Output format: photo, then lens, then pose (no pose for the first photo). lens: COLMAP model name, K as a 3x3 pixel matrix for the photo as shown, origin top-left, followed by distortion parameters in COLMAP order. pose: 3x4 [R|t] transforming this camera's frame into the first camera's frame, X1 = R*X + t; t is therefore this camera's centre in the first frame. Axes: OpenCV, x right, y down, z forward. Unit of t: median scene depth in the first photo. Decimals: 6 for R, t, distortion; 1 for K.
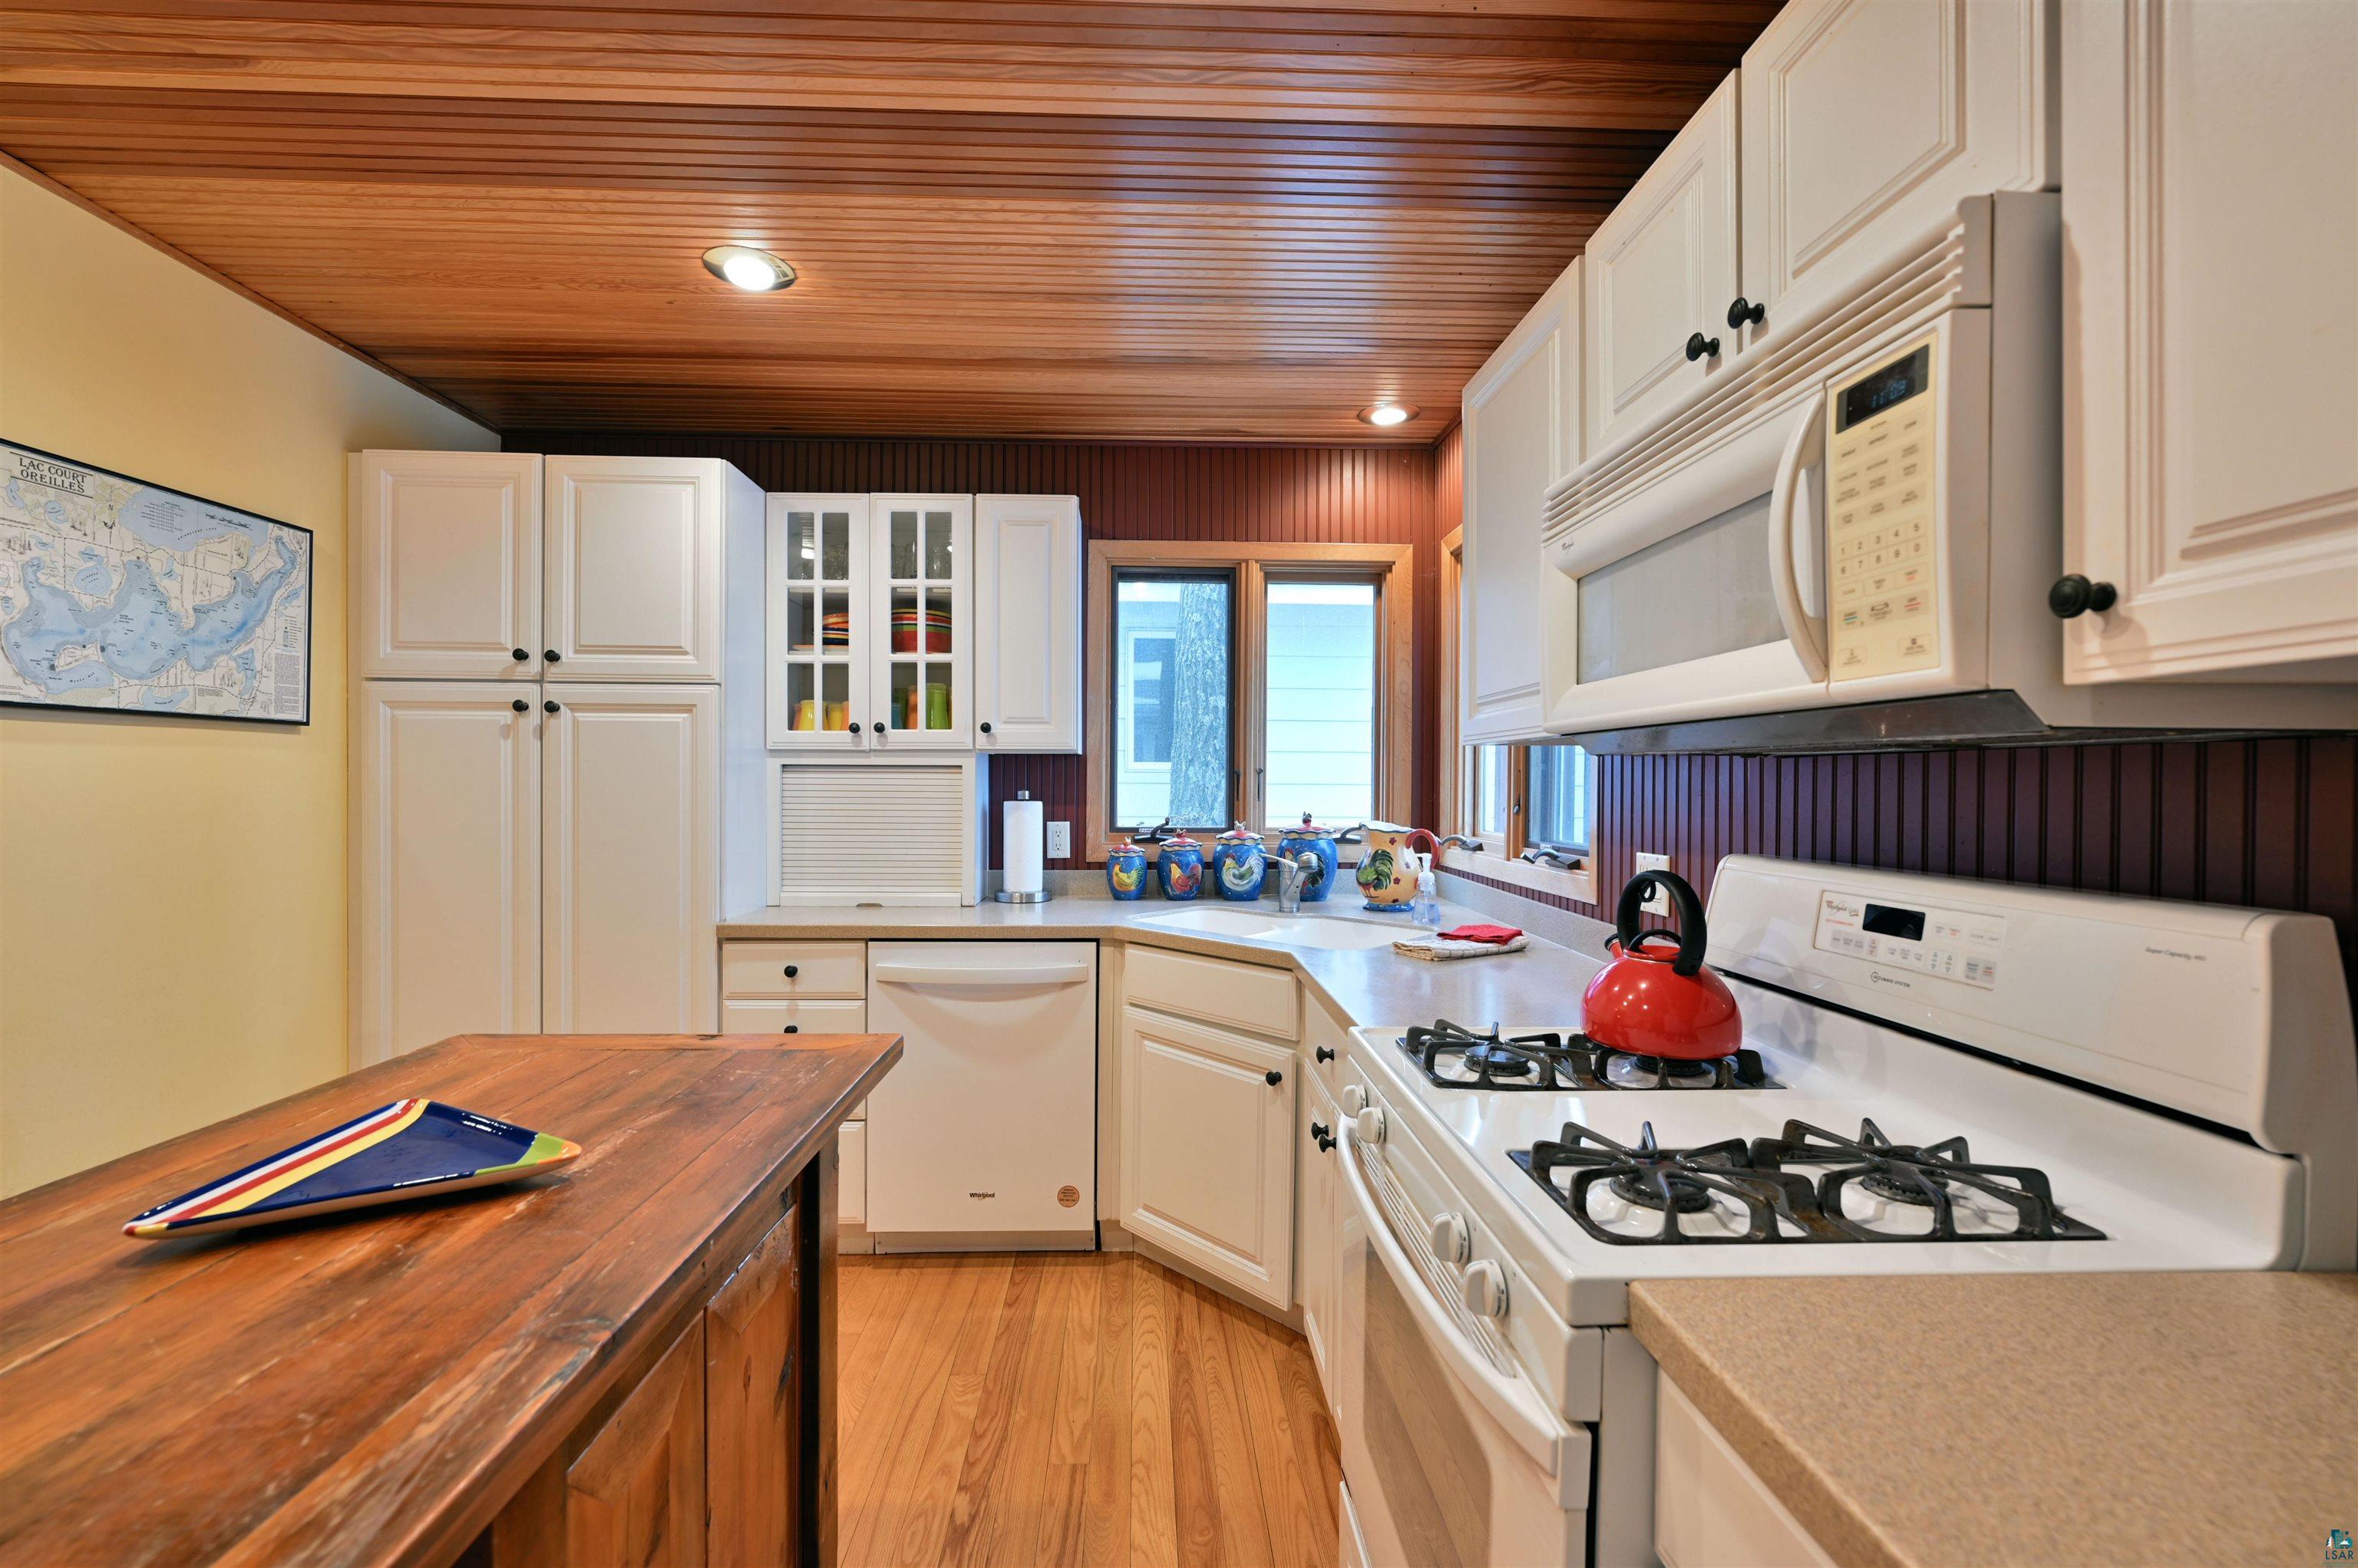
lens RADIAL K [[965.2, 0, 1175.3], [0, 965.2, 793.9], [0, 0, 1]] dist [-0.002756, -0.000315]
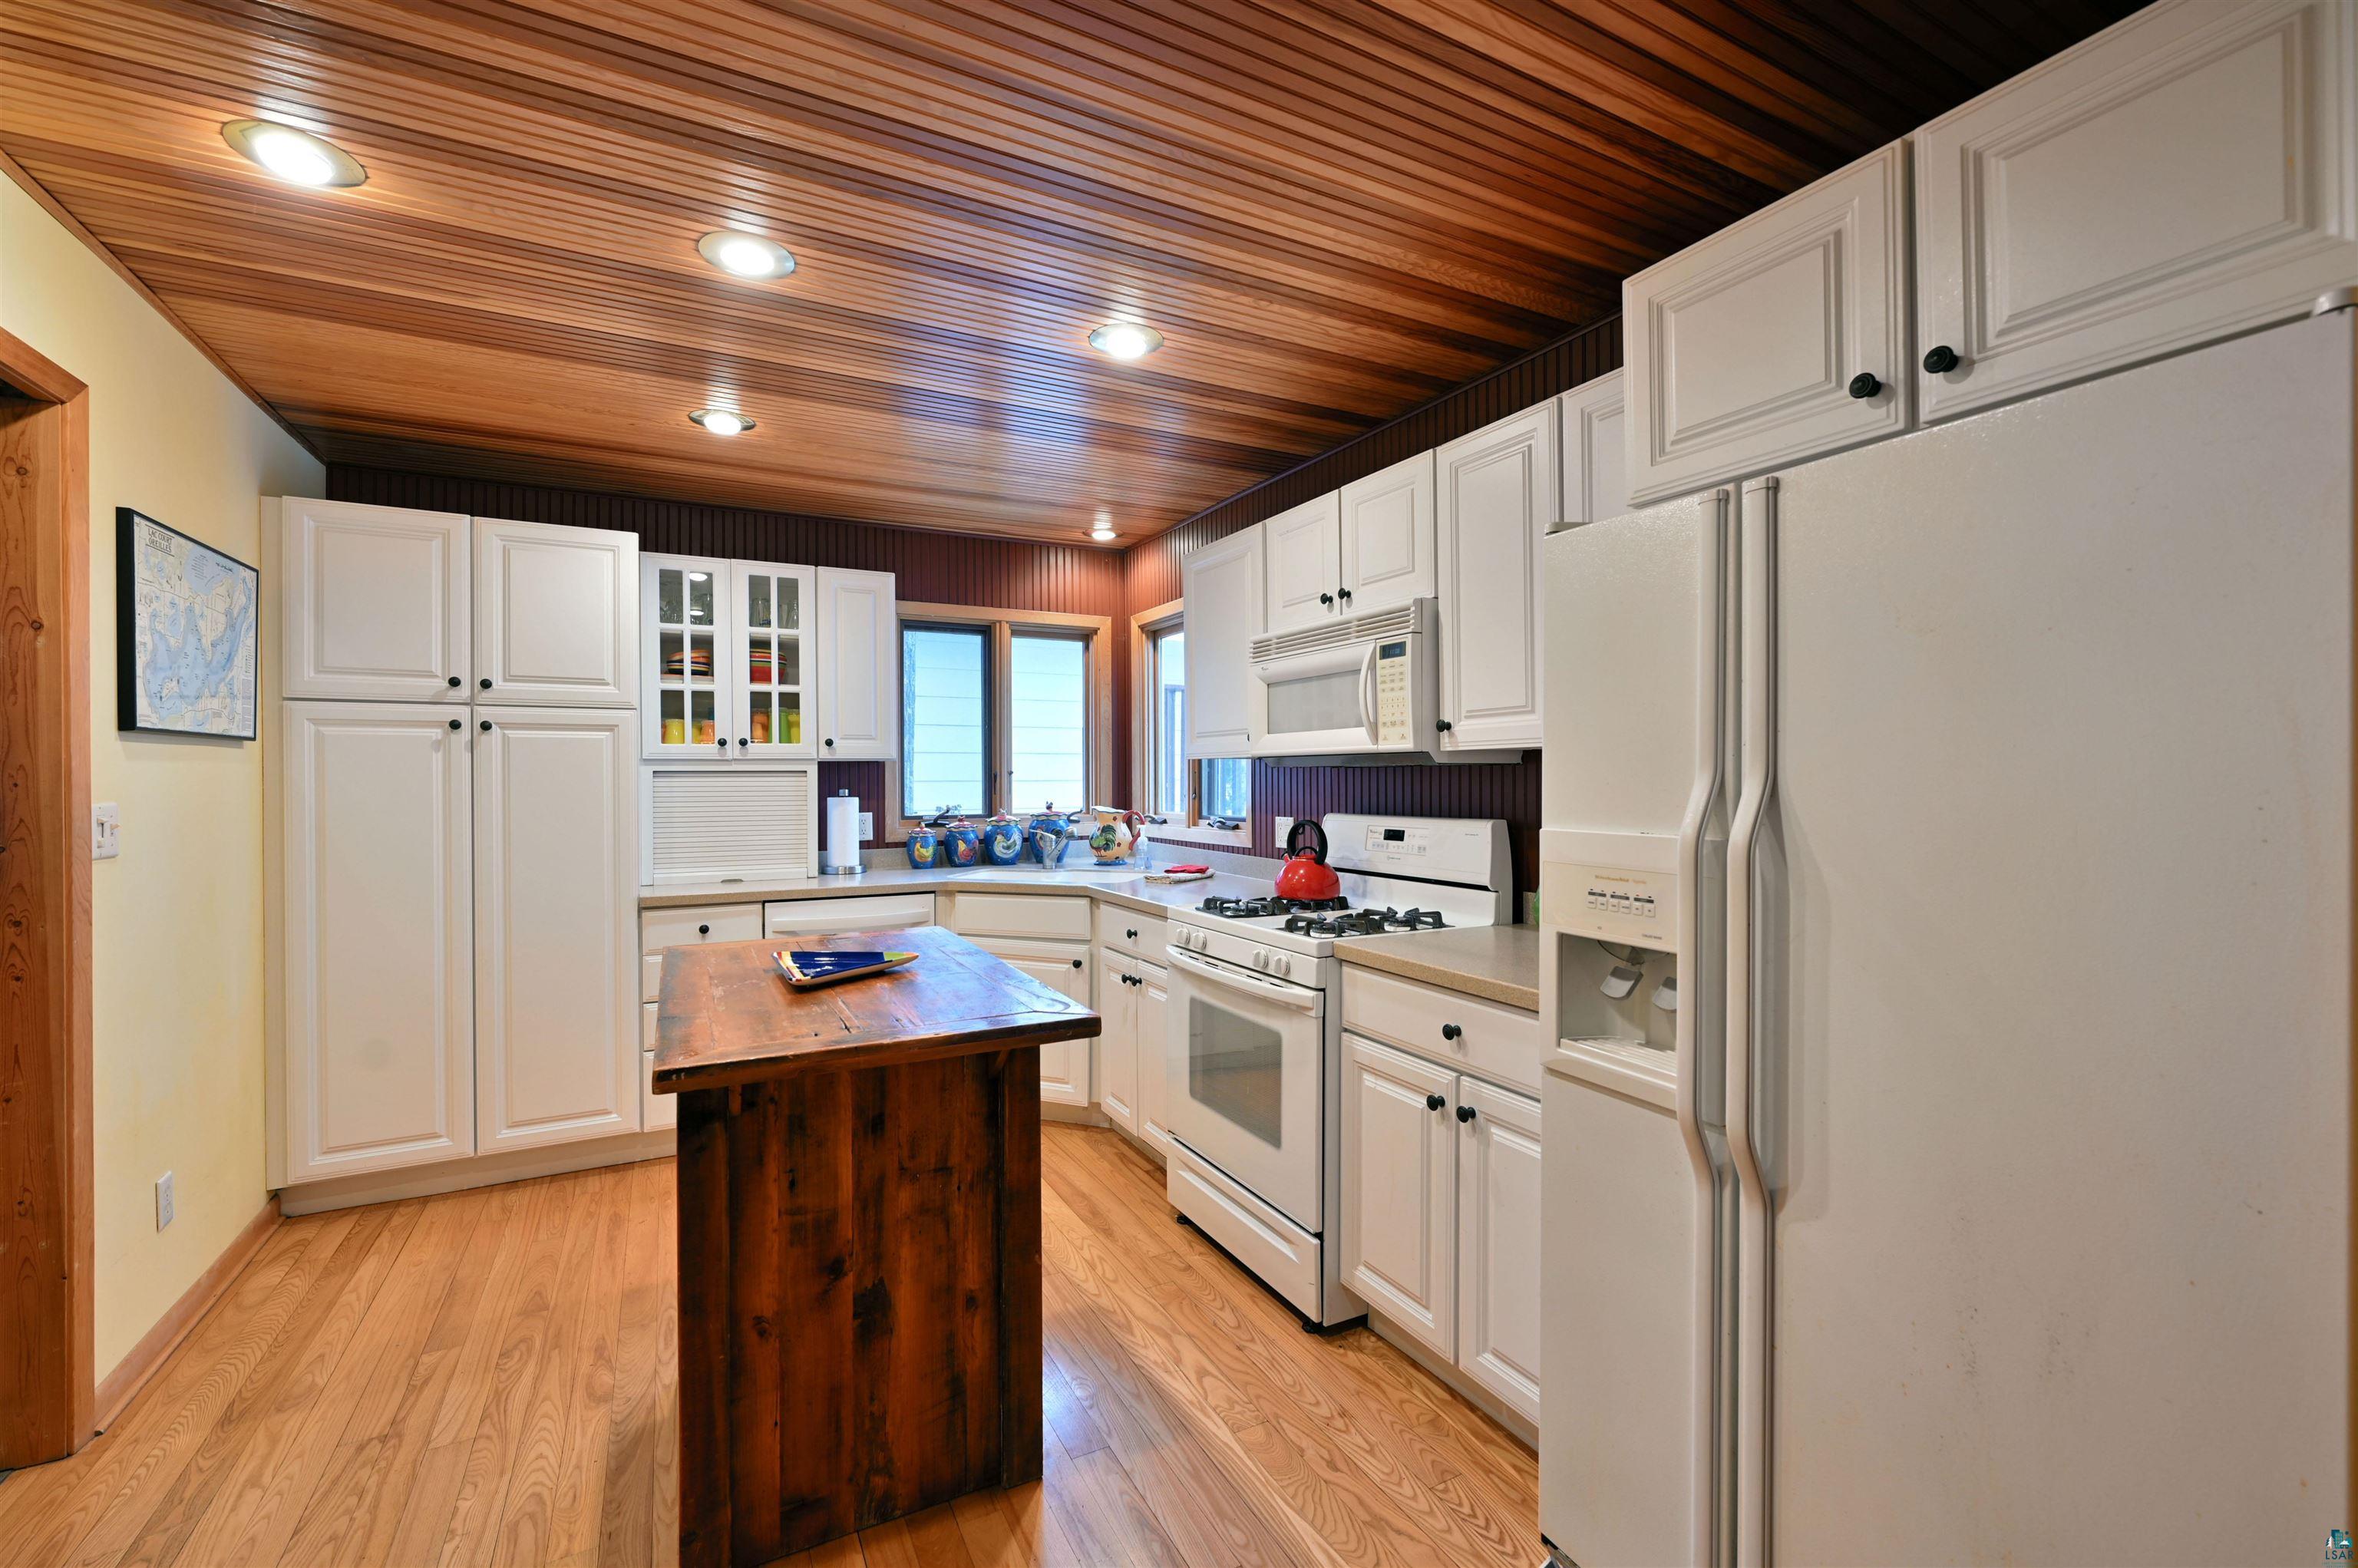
lens RADIAL K [[965.2, 0, 1175.3], [0, 965.2, 793.9], [0, 0, 1]] dist [-0.002756, -0.000315]
pose [[0.902060, -0.016824, 0.431282, -0.341873], [0.014467, 0.999857, 0.008746, -0.002188], [-0.431367, -0.001650, 0.902175, -0.410817]]
